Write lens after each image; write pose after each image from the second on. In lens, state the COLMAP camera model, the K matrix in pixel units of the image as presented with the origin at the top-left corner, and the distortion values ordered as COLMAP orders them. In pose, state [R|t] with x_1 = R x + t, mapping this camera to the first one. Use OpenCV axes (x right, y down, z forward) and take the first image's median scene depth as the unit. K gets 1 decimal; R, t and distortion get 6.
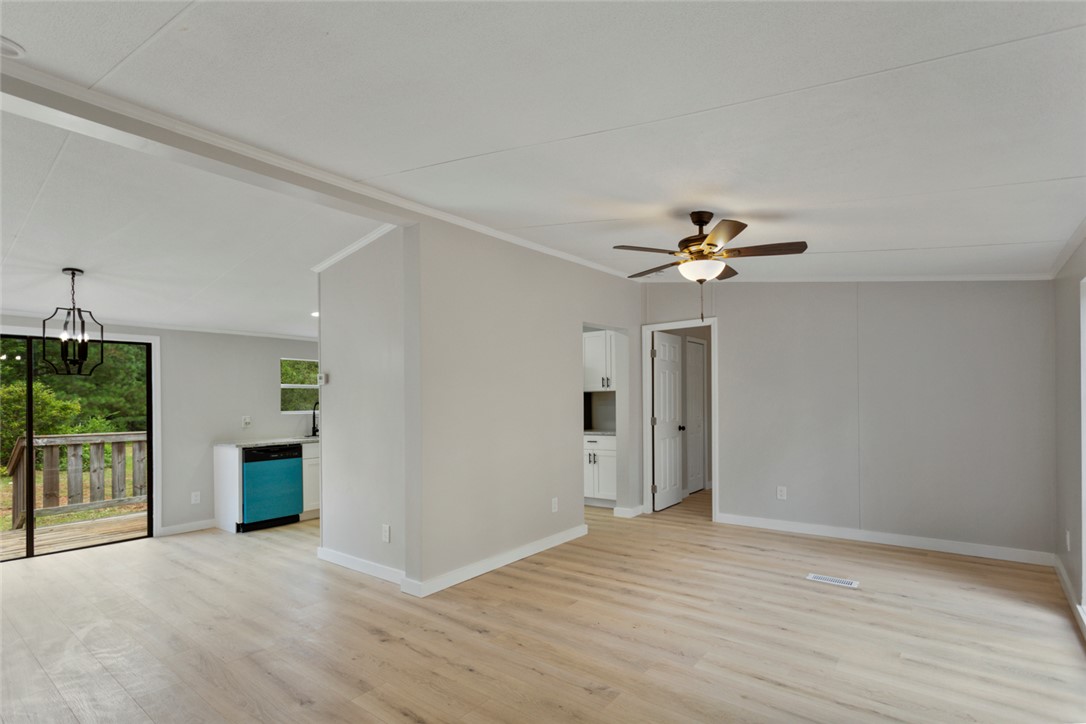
lens RADIAL K [[527.7, 0, 522.1], [0, 527.7, 394.5], [0, 0, 1]] dist [0.002872, 0.000495]
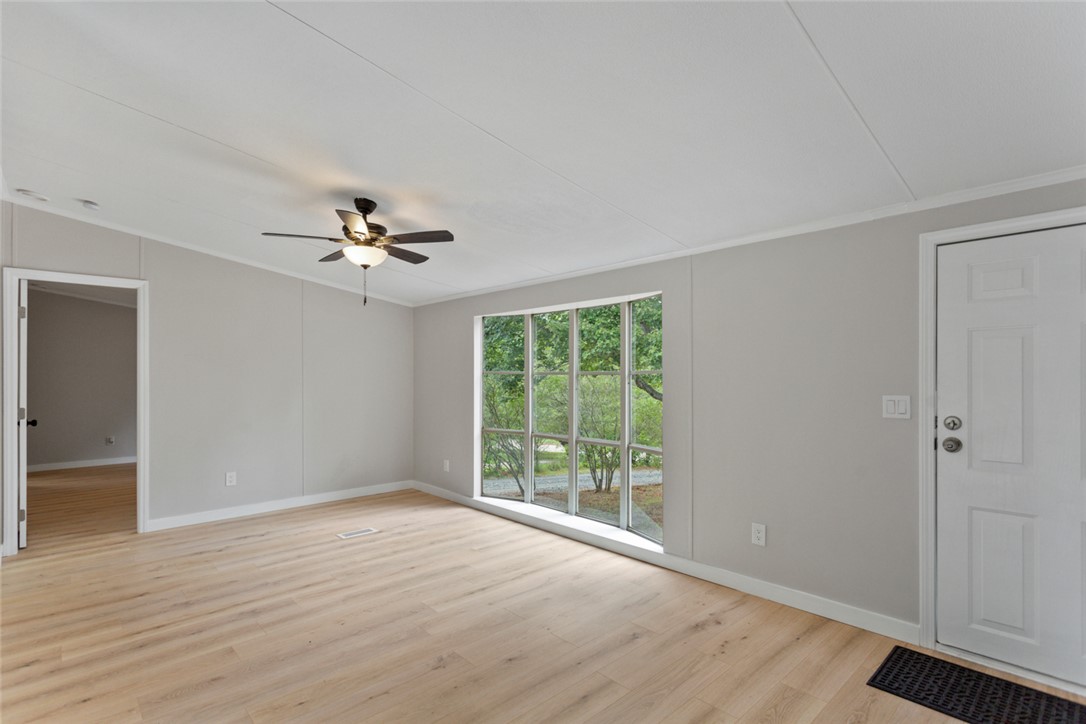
lens RADIAL K [[527.7, 0, 541.2], [0, 527.7, 370.6], [0, 0, 1]] dist [0.002872, 0.000495]
pose [[0.129795, 0.029980, 0.991088, -0.538844], [-0.008827, 0.999538, -0.029080, 0.016544], [-0.991502, -0.004974, 0.129999, 0.428667]]
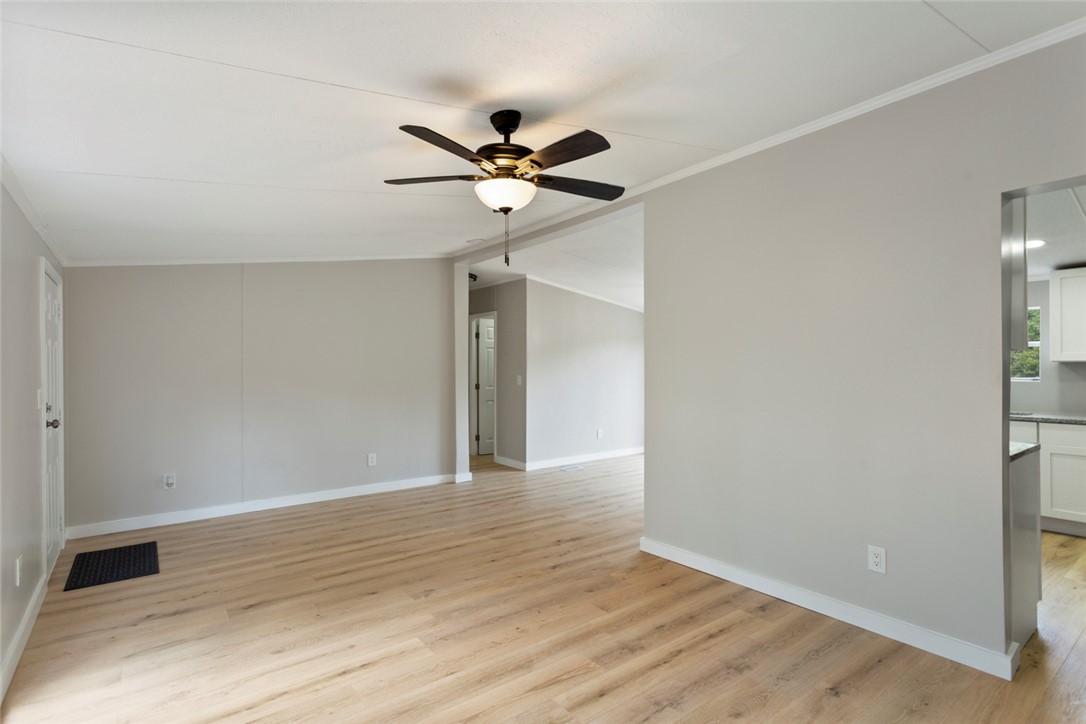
lens RADIAL K [[527.7, 0, 560.6], [0, 527.7, 354.7], [0, 0, 1]] dist [0.002872, 0.000495]
pose [[-0.193235, -0.003577, -0.981146, 0.857937], [0.016981, 0.999831, -0.006989, -0.010117], [0.981006, -0.018012, -0.193142, 0.999867]]
